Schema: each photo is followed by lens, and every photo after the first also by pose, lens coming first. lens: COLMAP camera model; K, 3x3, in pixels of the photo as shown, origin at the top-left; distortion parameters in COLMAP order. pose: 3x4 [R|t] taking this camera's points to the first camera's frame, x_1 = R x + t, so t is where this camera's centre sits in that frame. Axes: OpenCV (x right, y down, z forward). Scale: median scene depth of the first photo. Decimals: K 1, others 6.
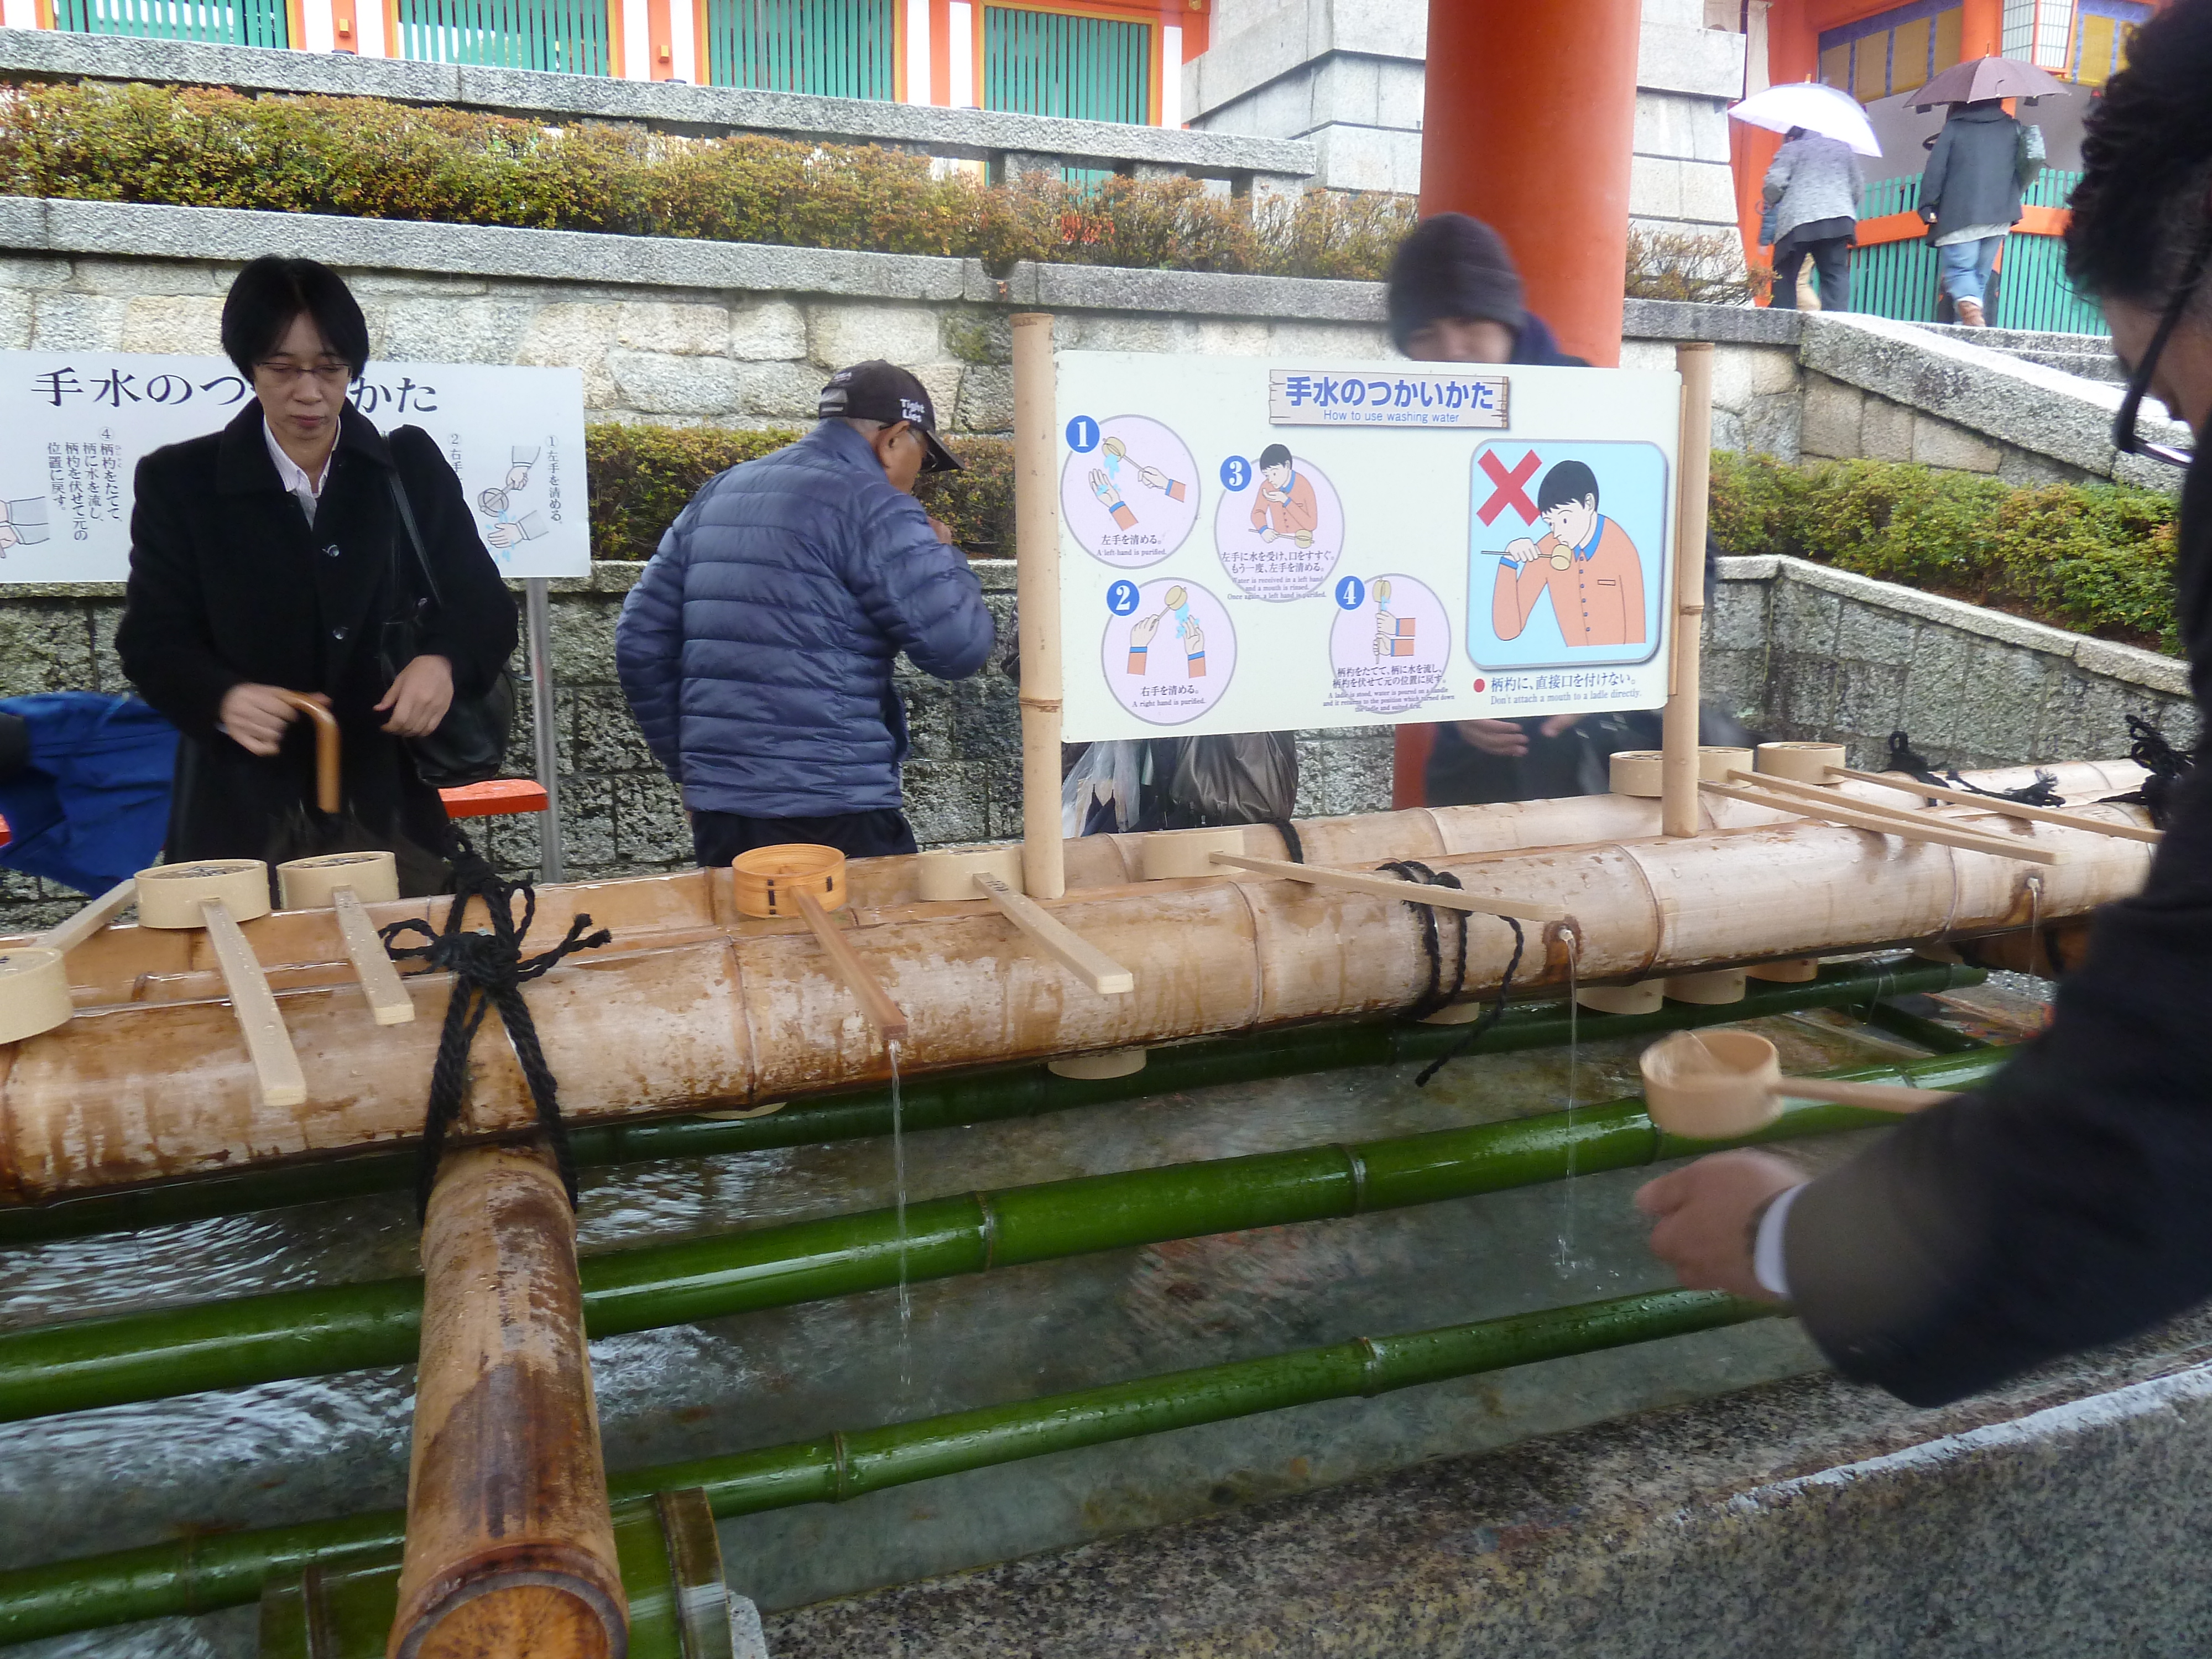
lens RADIAL K [[1661.8, 0, 1104.2], [0, 1661.8, 830.3], [0, 0, 1]] dist [-0.024597, 0.005465]
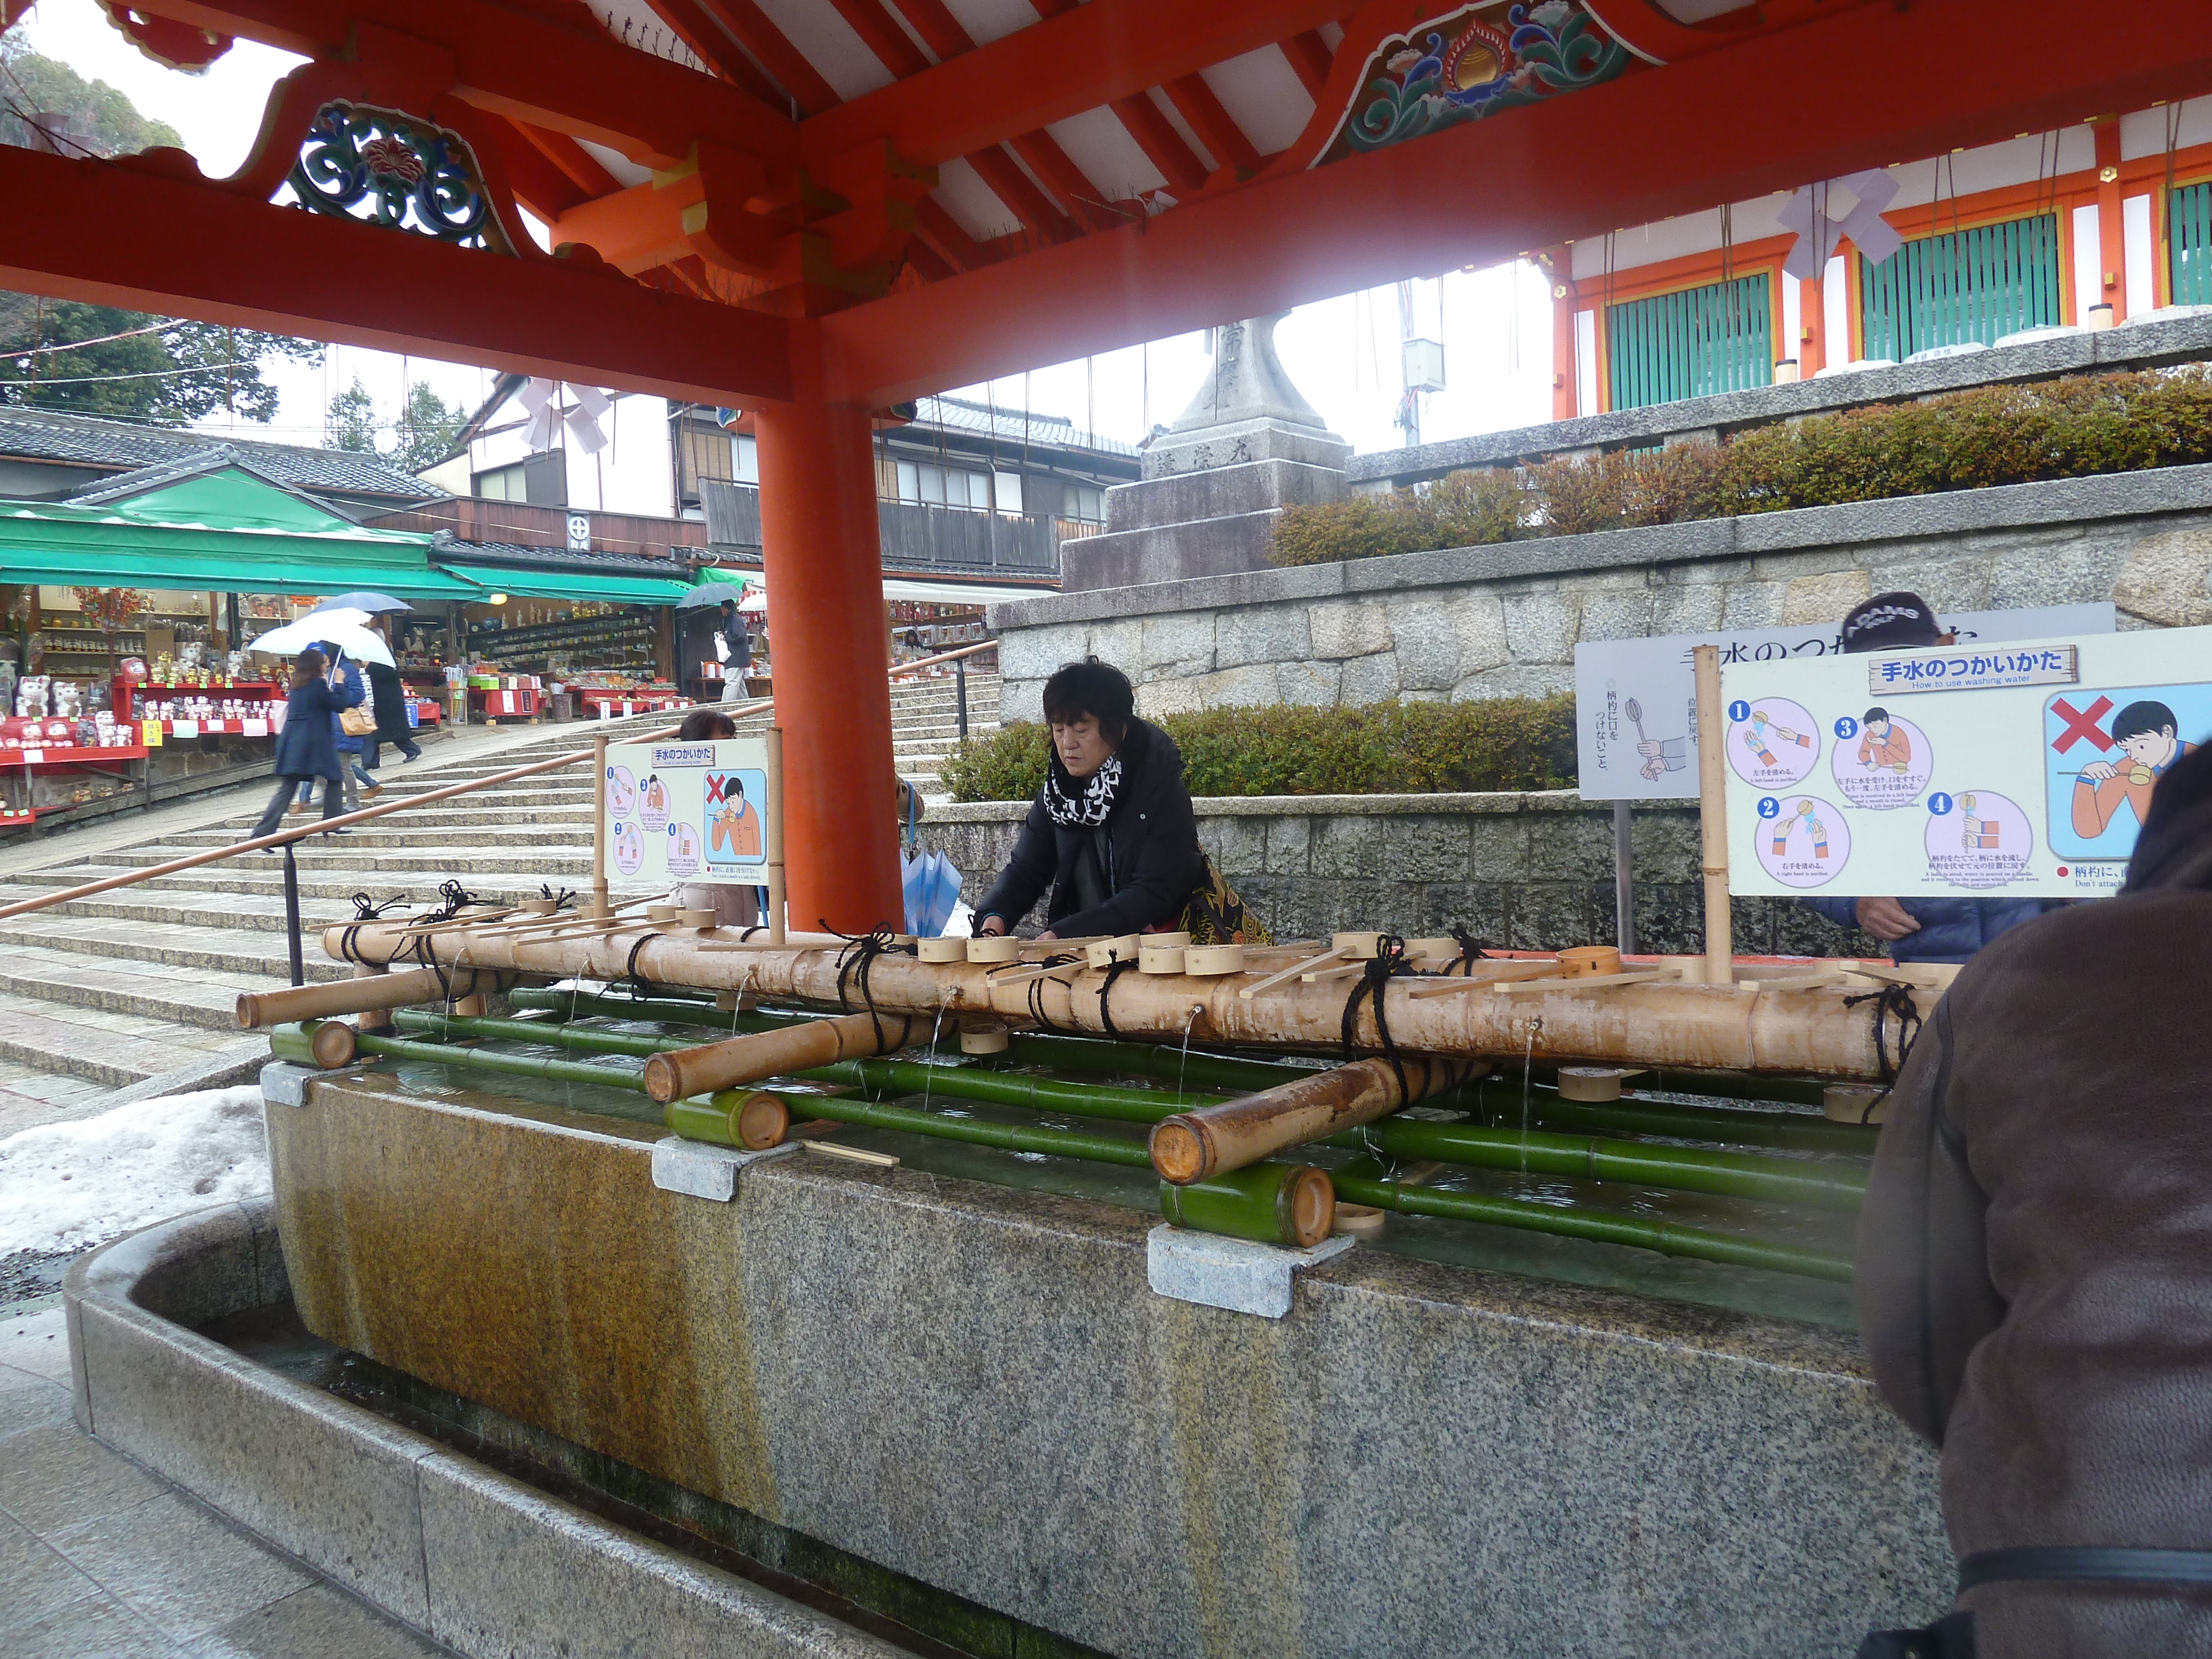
lens RADIAL K [[1661.8, 0, 1106.4], [0, 1661.8, 825.3], [0, 0, 1]] dist [-0.024597, 0.005465]
pose [[0.501086, 0.005124, -0.865383, 1.005671], [-0.117461, 0.991131, -0.062145, 0.049203], [0.857389, 0.132788, 0.497243, -0.327906]]
